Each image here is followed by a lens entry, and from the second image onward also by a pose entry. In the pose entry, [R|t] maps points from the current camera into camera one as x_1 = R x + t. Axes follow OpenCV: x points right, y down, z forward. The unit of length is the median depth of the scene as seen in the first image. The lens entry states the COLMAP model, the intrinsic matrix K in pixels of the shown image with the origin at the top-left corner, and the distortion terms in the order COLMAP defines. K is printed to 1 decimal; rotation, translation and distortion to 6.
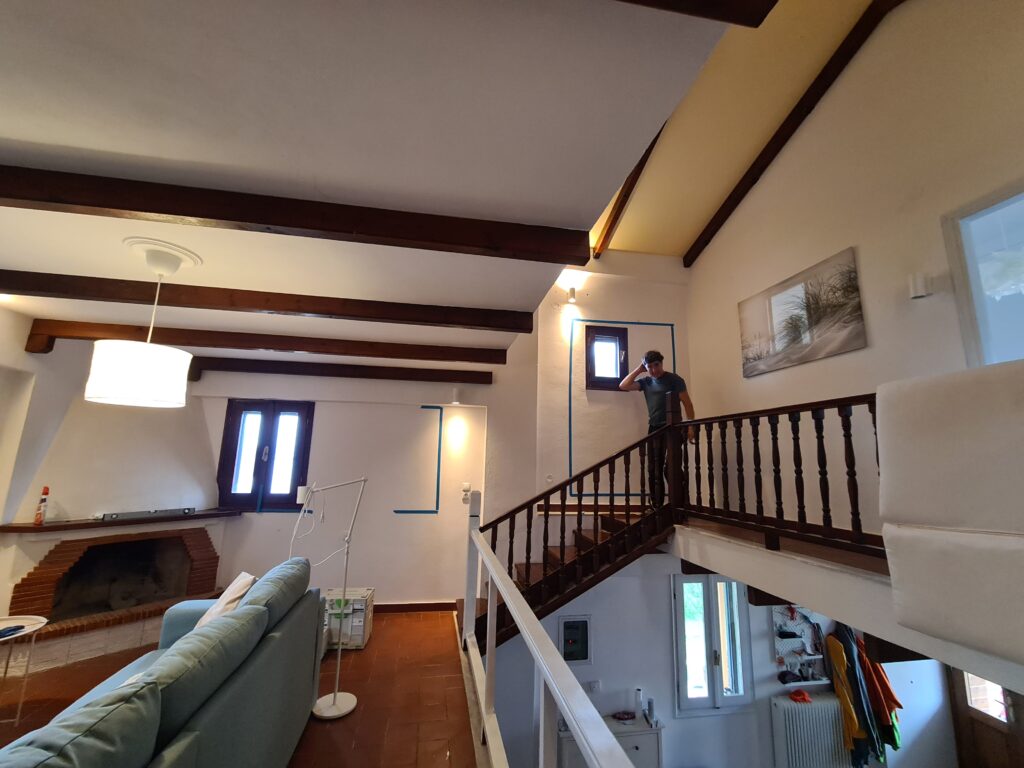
lens RADIAL K [[406.7, 0, 511.4], [0, 406.7, 387.1], [0, 0, 1]] dist [0.001613, 0.000021]
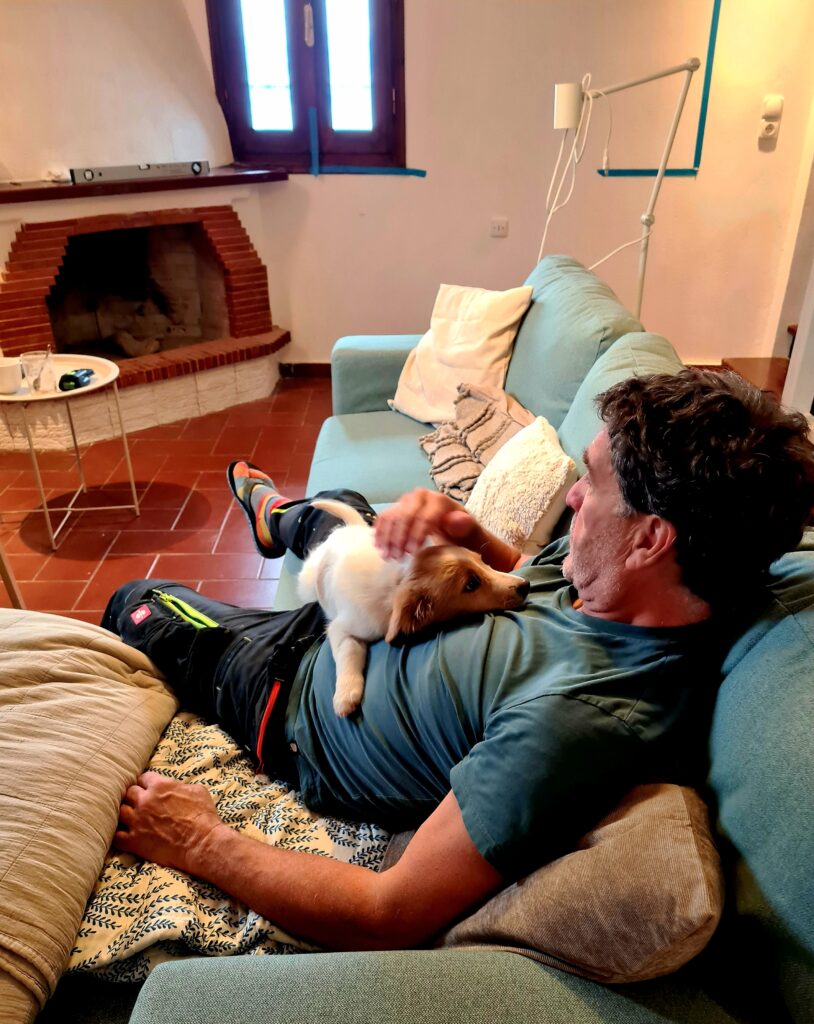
lens RADIAL K [[838.7, 0, 406.8], [0, 838.7, 515.0], [0, 0, 1]] dist [0.024058, 0.000339]
pose [[0.984562, 0.057307, -0.165389, -0.371755], [0.053921, 0.799633, 0.598063, 0.057629], [0.166524, -0.597748, 0.784199, 0.048704]]
